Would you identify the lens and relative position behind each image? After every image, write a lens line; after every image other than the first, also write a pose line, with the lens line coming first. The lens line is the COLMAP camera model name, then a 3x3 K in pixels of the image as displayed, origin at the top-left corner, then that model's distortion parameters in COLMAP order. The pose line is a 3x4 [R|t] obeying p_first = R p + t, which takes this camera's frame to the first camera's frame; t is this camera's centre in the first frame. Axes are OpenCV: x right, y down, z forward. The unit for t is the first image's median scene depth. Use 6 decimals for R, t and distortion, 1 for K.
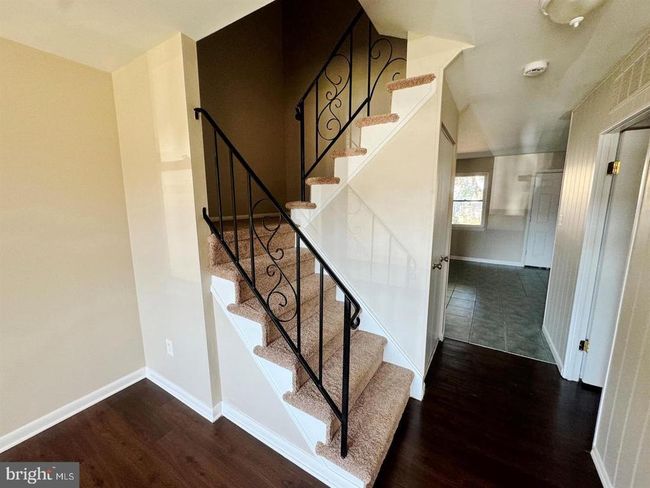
lens RADIAL K [[260.3, 0, 325.0], [0, 260.3, 244.0], [0, 0, 1]] dist [0.000655, -0.000006]
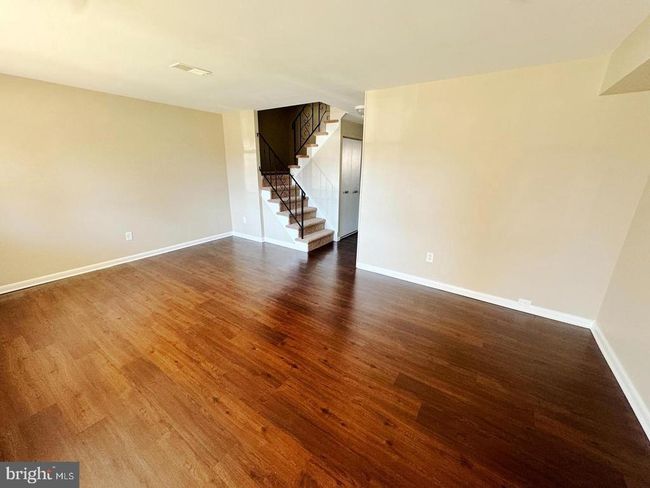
lens RADIAL K [[260.3, 0, 325.0], [0, 260.3, 244.0], [0, 0, 1]] dist [0.000655, -0.000006]
pose [[0.999191, 0.022270, -0.033500, 0.367553], [-0.017870, 0.991826, 0.126339, 0.318406], [0.036040, -0.125638, 0.991421, -1.854956]]
